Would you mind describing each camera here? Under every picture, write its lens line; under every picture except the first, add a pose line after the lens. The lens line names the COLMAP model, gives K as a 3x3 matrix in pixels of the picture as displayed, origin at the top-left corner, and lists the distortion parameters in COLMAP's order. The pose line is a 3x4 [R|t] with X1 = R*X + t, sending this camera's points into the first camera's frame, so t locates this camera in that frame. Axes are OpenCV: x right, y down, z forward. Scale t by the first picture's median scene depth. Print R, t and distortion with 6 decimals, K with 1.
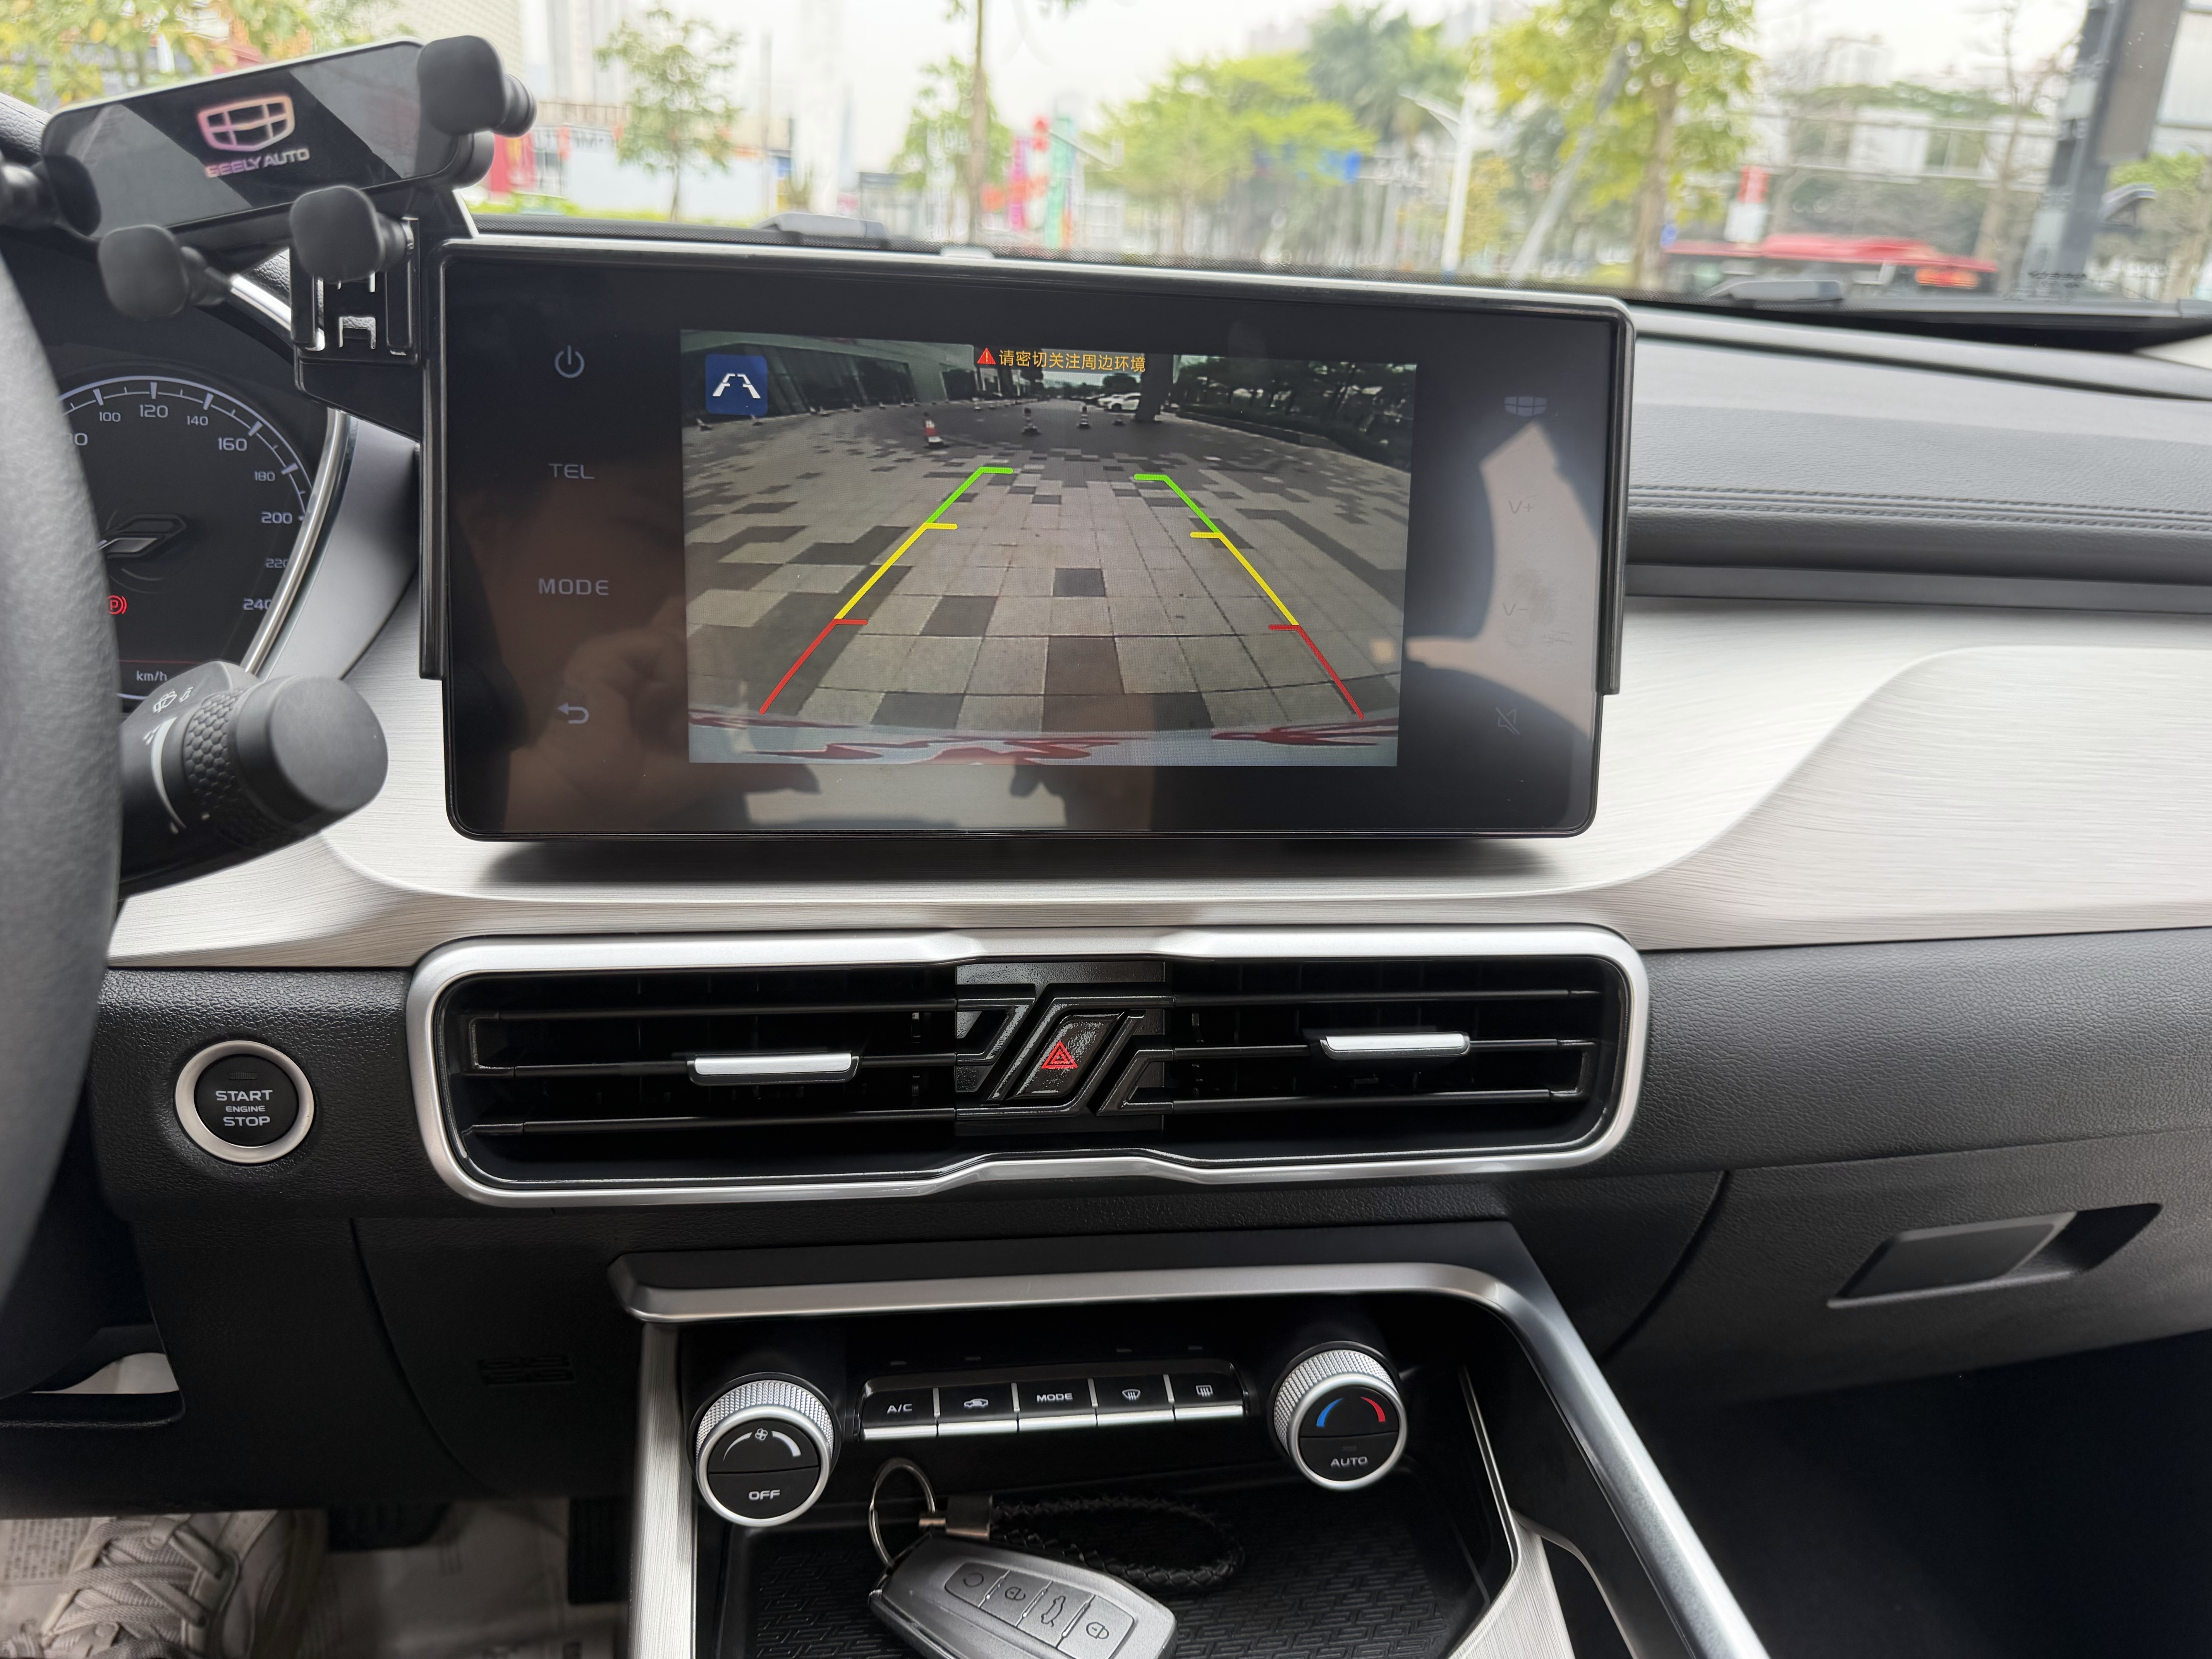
lens RADIAL K [[1589.3, 0, 1095.8], [0, 1589.3, 849.4], [0, 0, 1]] dist [-0.005609, -0.001287]
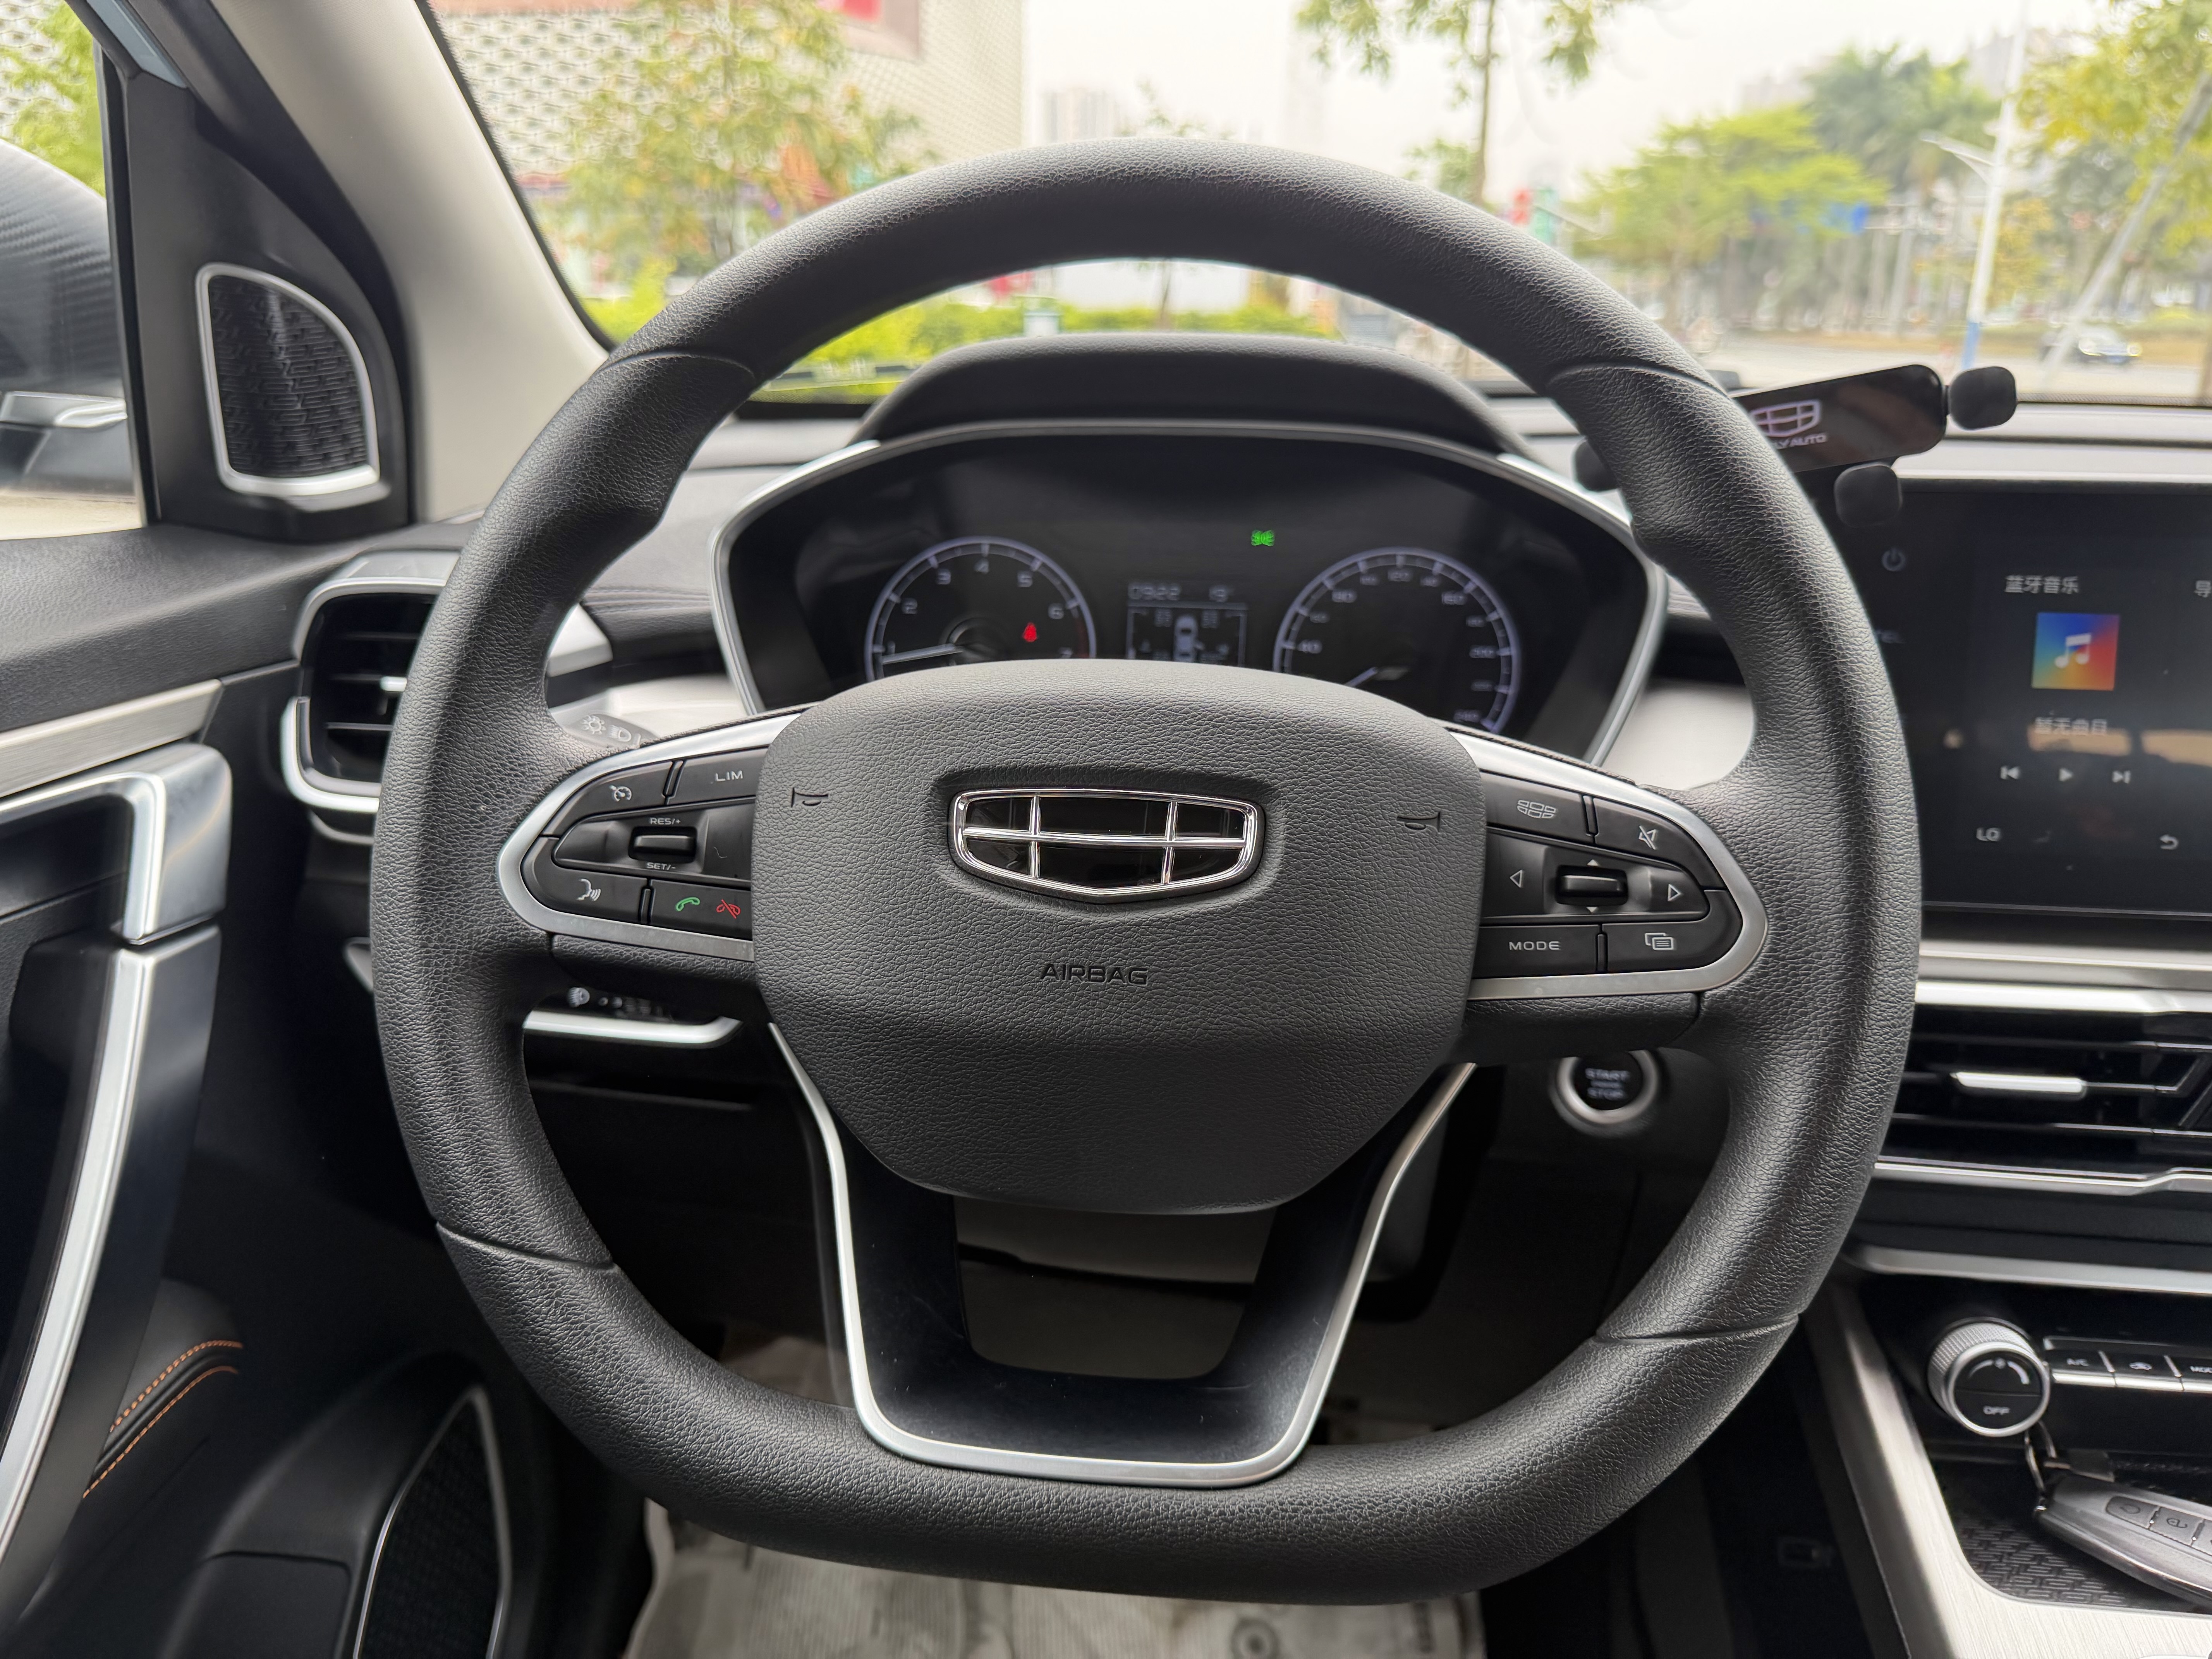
lens RADIAL K [[1589.3, 0, 1117.5], [0, 1589.3, 843.7], [0, 0, 1]] dist [-0.005609, -0.001287]
pose [[0.964218, 0.035093, -0.262776, -0.006497], [-0.047567, 0.998016, -0.041259, 0.000325], [0.260807, 0.052282, 0.963974, -0.005274]]
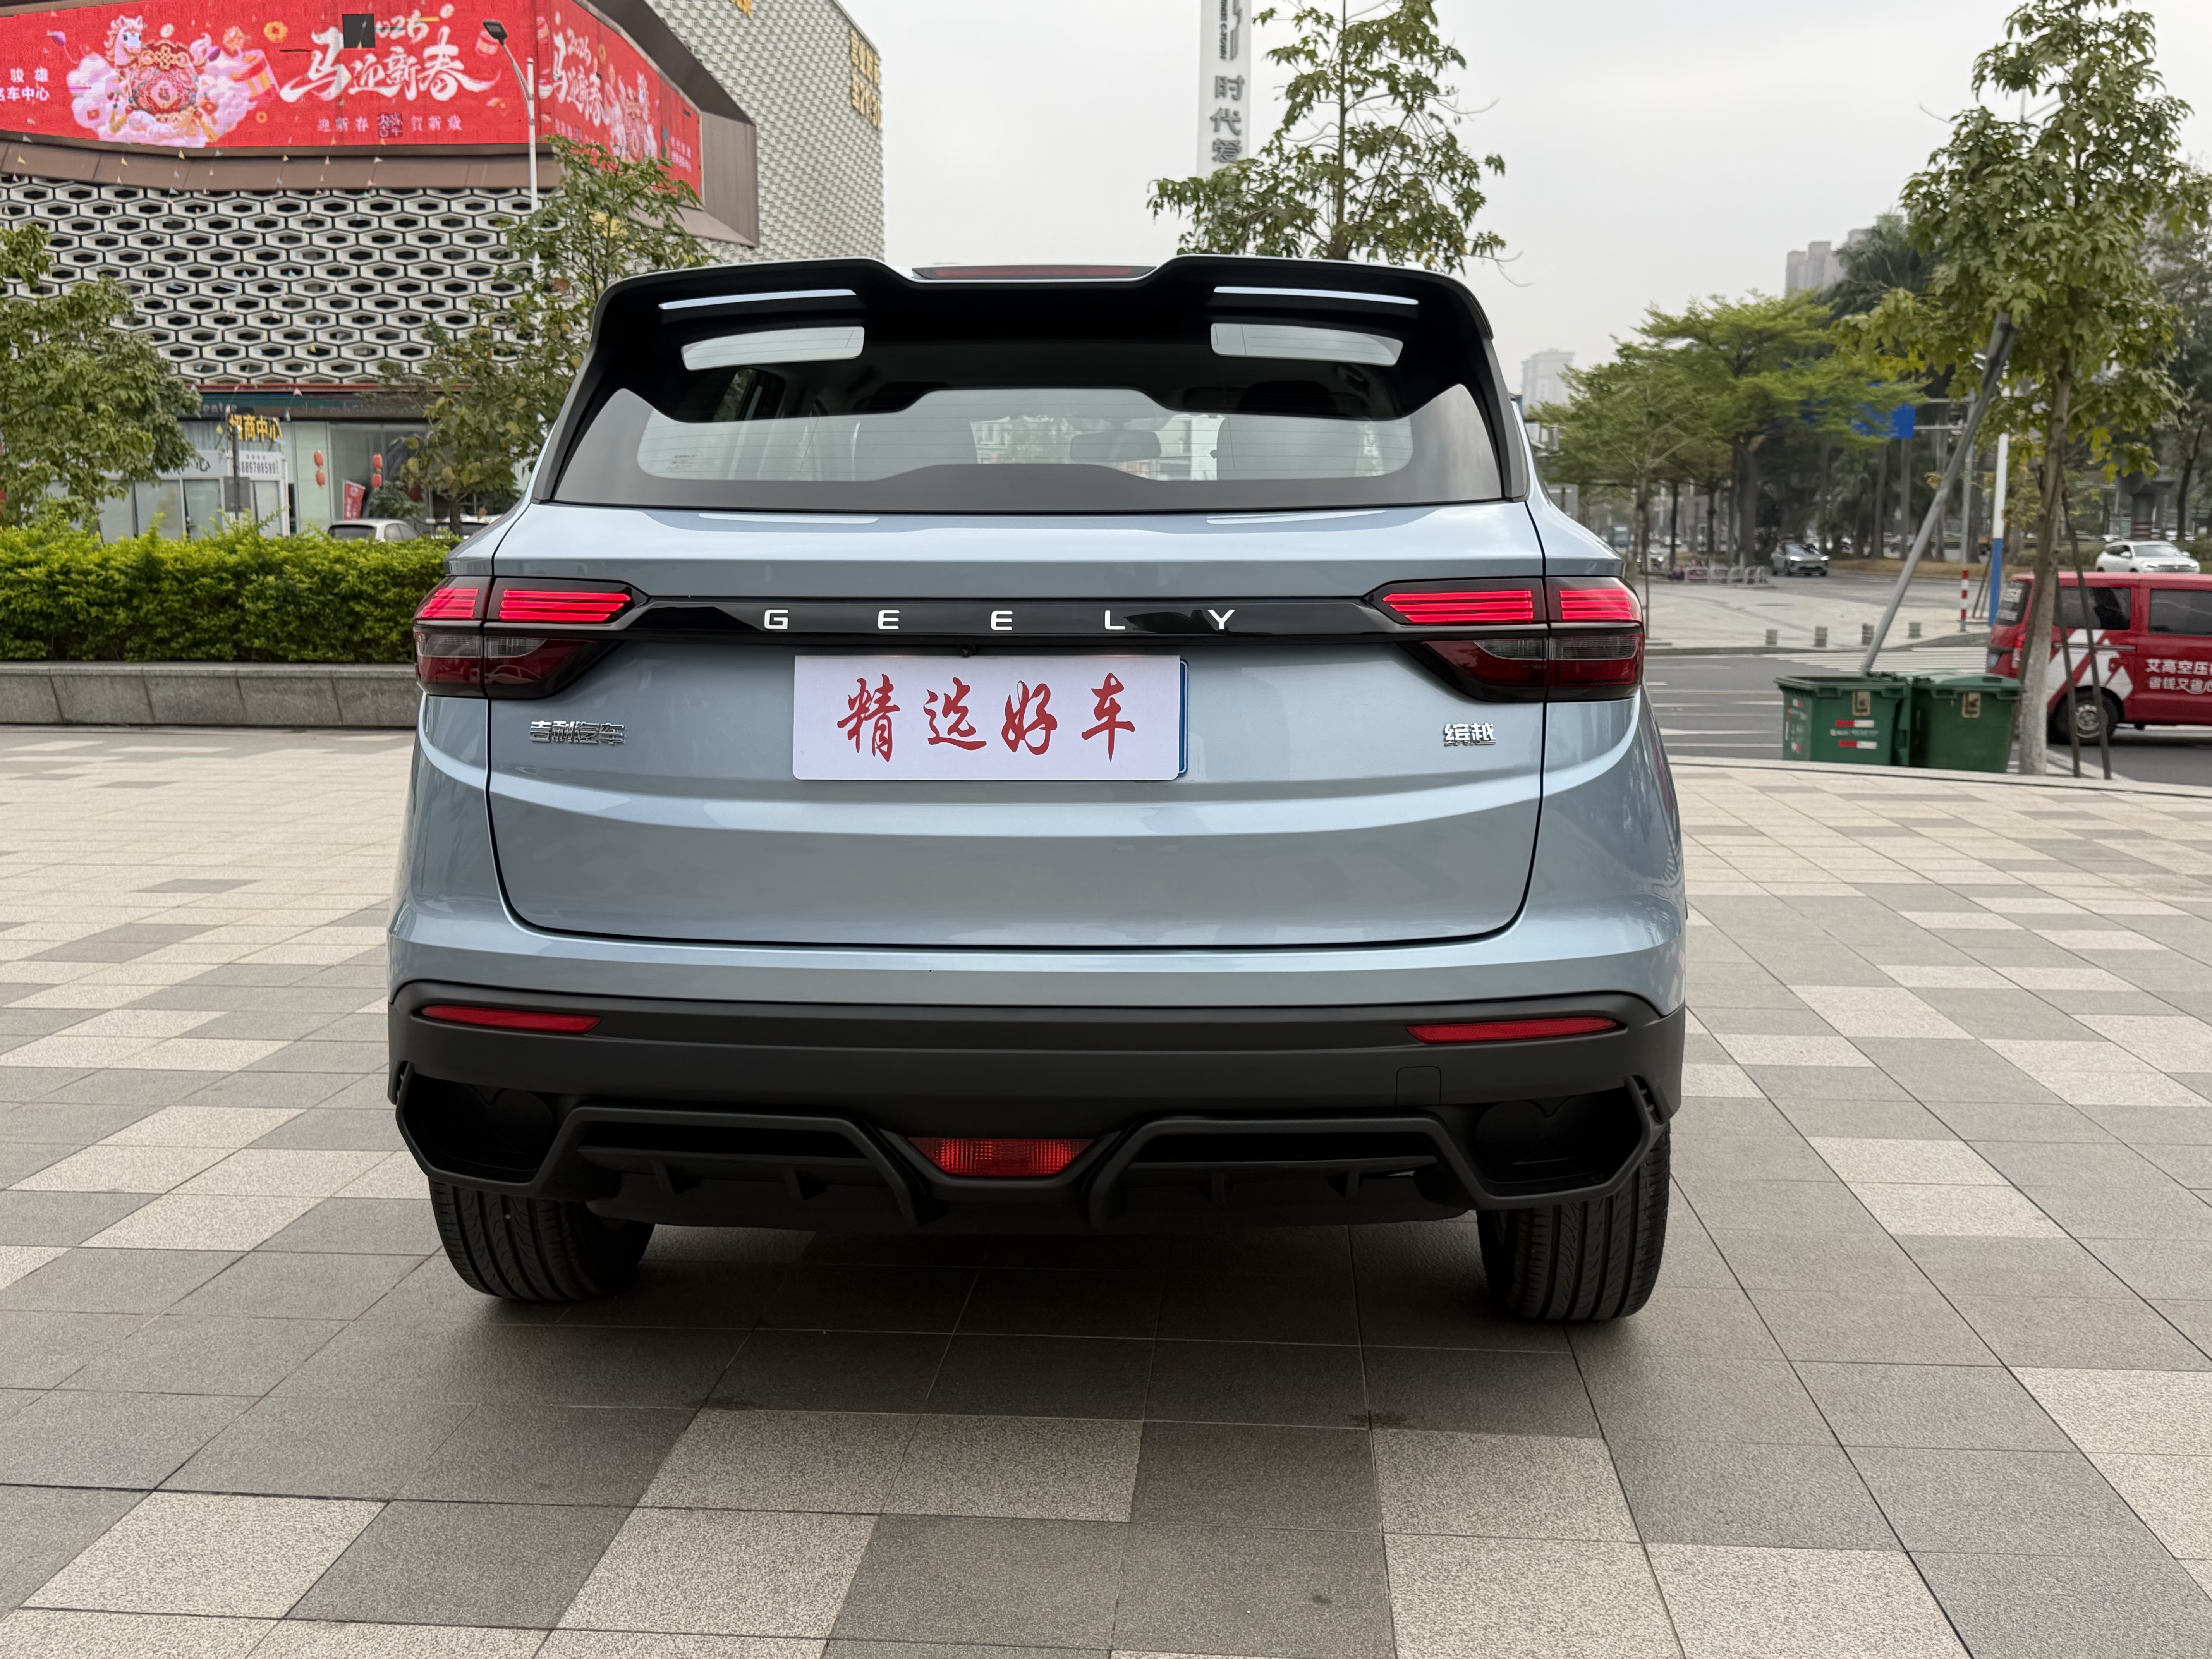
lens RADIAL K [[2216.5, 0, 1114.6], [0, 2216.5, 818.3], [0, 0, 1]] dist [0.027343, 0.000000]
pose [[0.976031, -0.031917, -0.215279, 0.032240], [-0.020891, 0.970880, -0.238653, 0.050465], [0.216627, 0.237430, 0.946942, -0.132264]]
